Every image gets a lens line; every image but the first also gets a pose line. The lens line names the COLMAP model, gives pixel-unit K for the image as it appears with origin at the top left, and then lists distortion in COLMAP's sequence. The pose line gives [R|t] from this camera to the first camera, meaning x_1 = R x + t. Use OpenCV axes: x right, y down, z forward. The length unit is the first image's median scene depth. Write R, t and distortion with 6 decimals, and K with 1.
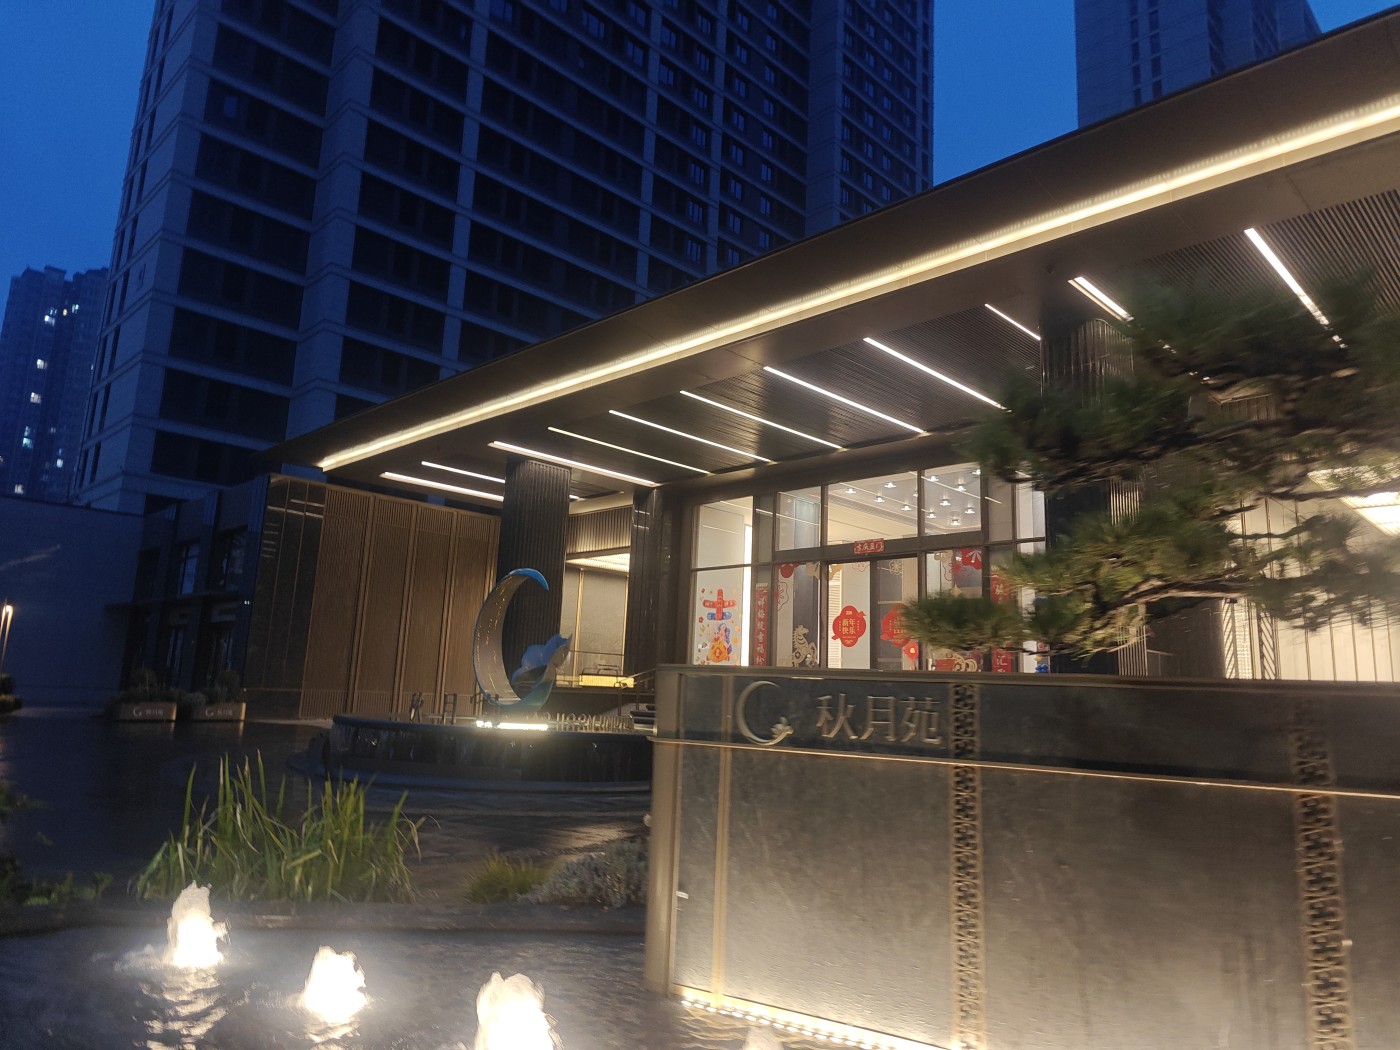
lens RADIAL K [[942.8, 0, 705.9], [0, 942.8, 517.8], [0, 0, 1]] dist [0.069666, -0.072149]
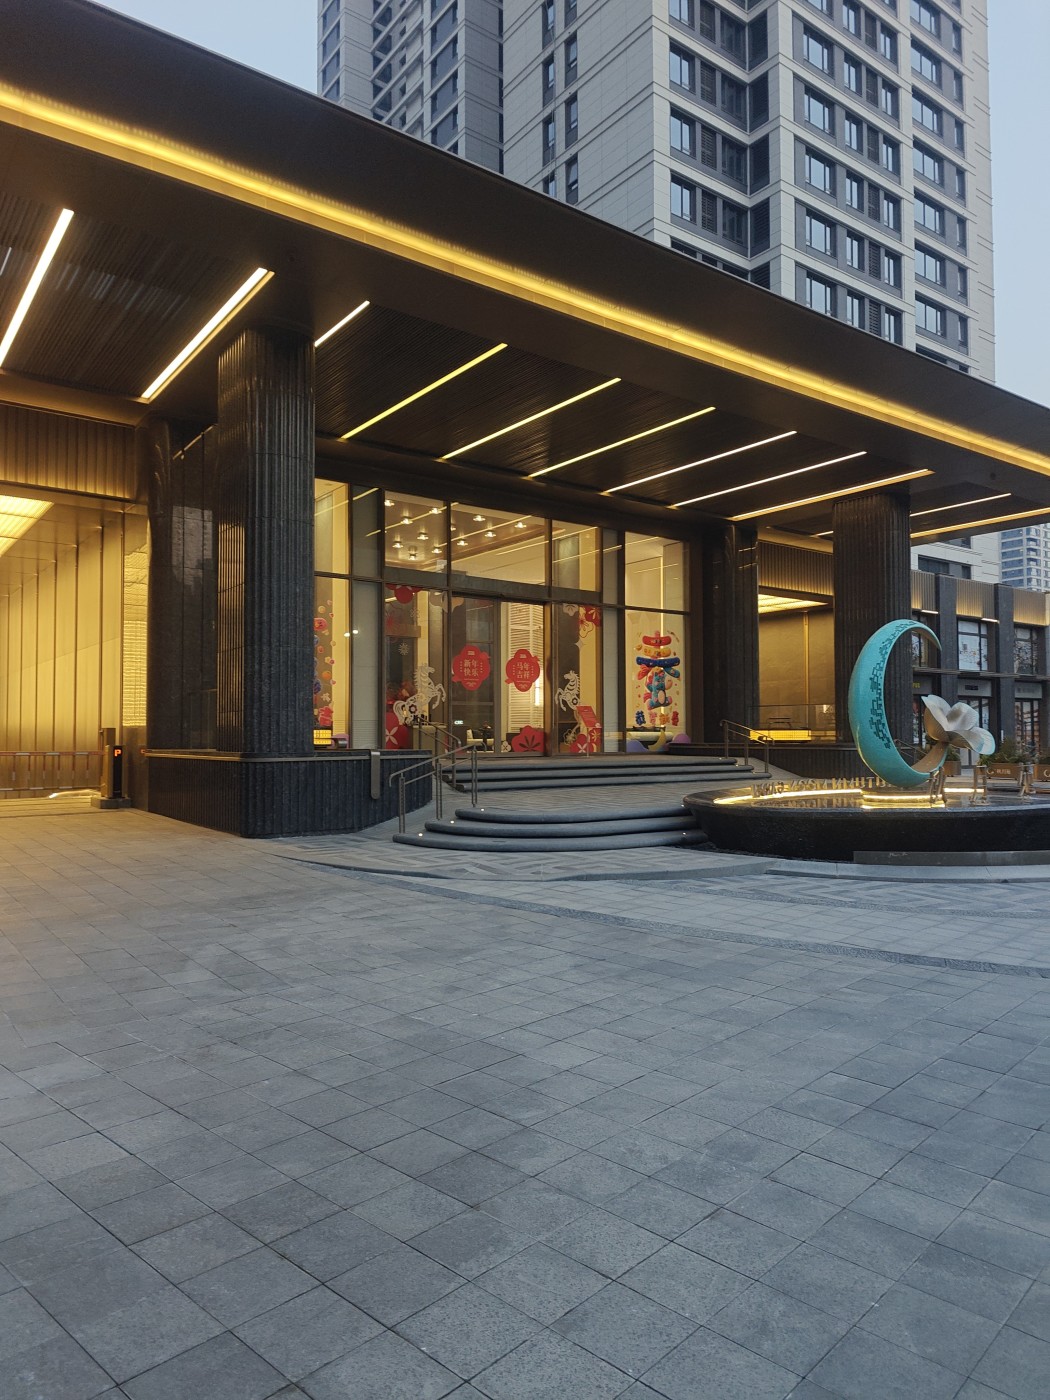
lens RADIAL K [[942.2, 0, 525.0], [0, 942.2, 700.0], [0, 0, 1]] dist [0.042811, -0.030295]
pose [[0.150378, 0.001180, 0.988628, -0.628957], [-0.171560, 0.984859, 0.024920, 0.096328], [-0.973629, -0.173356, 0.148304, 0.683889]]
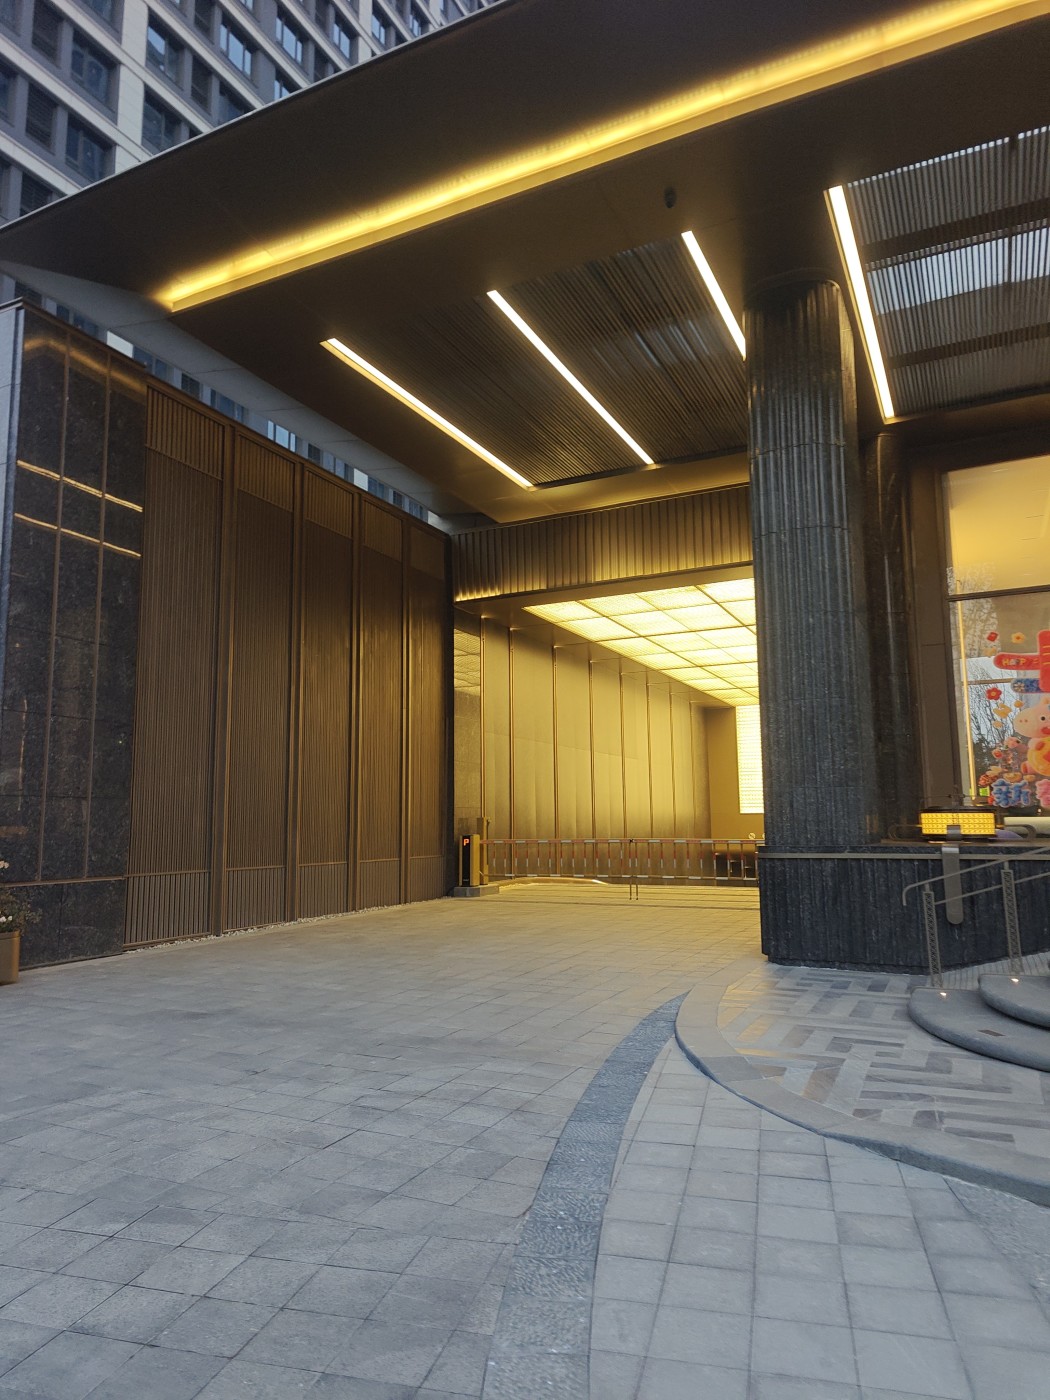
lens RADIAL K [[942.8, 0, 508.4], [0, 942.8, 709.1], [0, 0, 1]] dist [0.069666, -0.072149]
pose [[0.952751, -0.005567, 0.303701, -0.388713], [-0.012875, 0.998193, 0.058687, 0.086930], [-0.303480, -0.059824, 0.950958, 0.578062]]
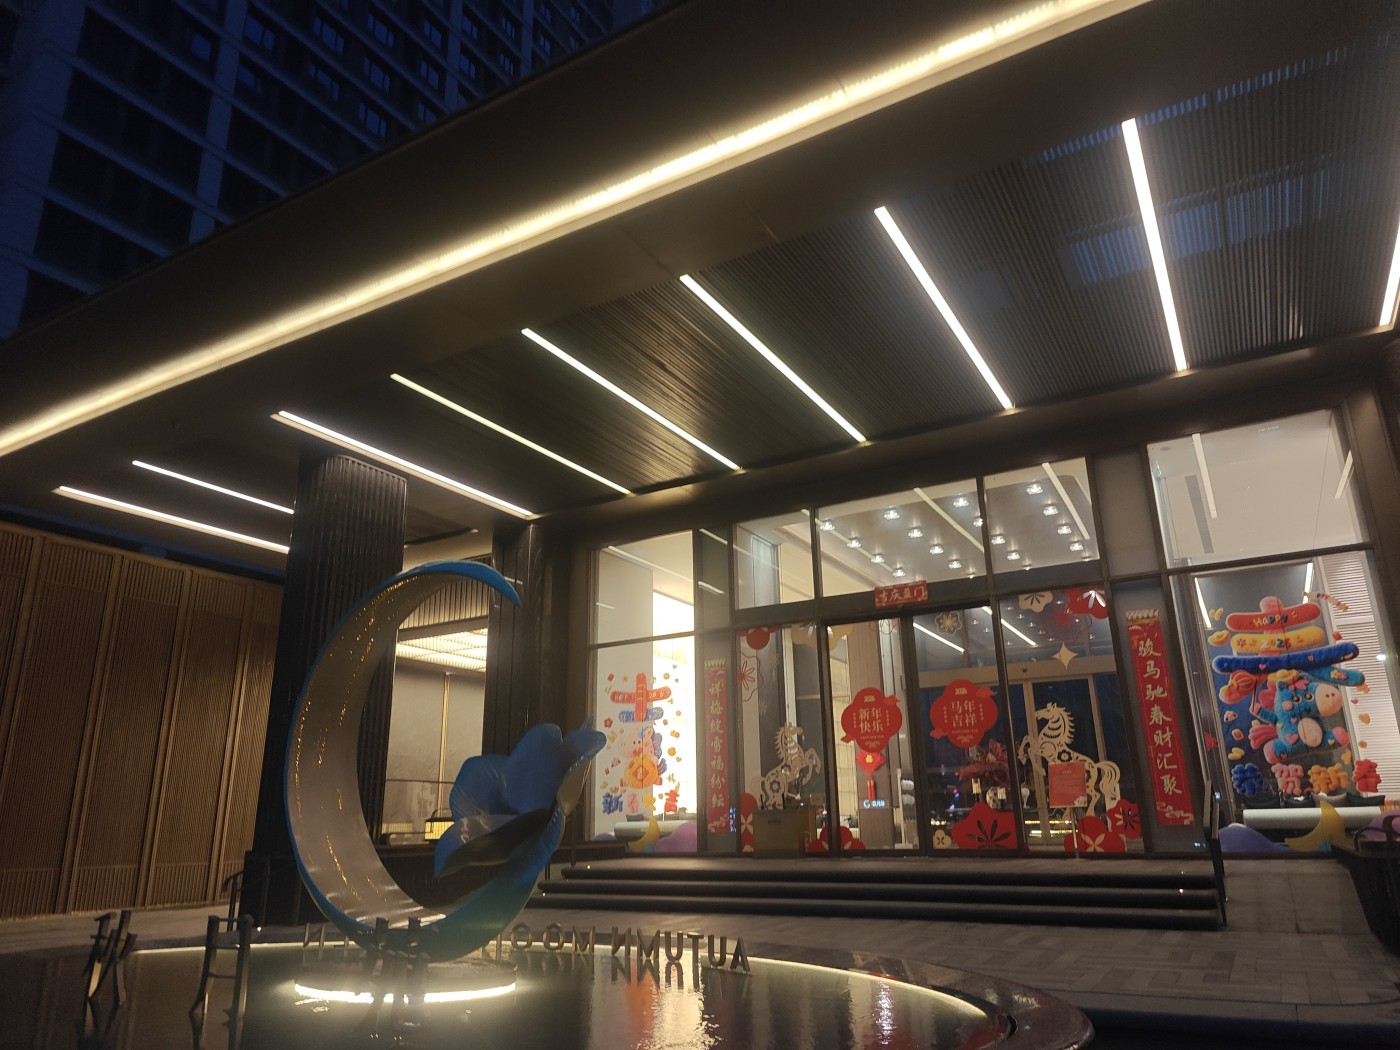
lens RADIAL K [[942.2, 0, 698.2], [0, 942.2, 538.3], [0, 0, 1]] dist [0.042811, -0.030295]
pose [[0.968128, 0.015651, 0.249965, -0.105752], [0.010485, 0.994638, -0.102885, 0.048024], [-0.250235, 0.102227, 0.962773, 0.336822]]
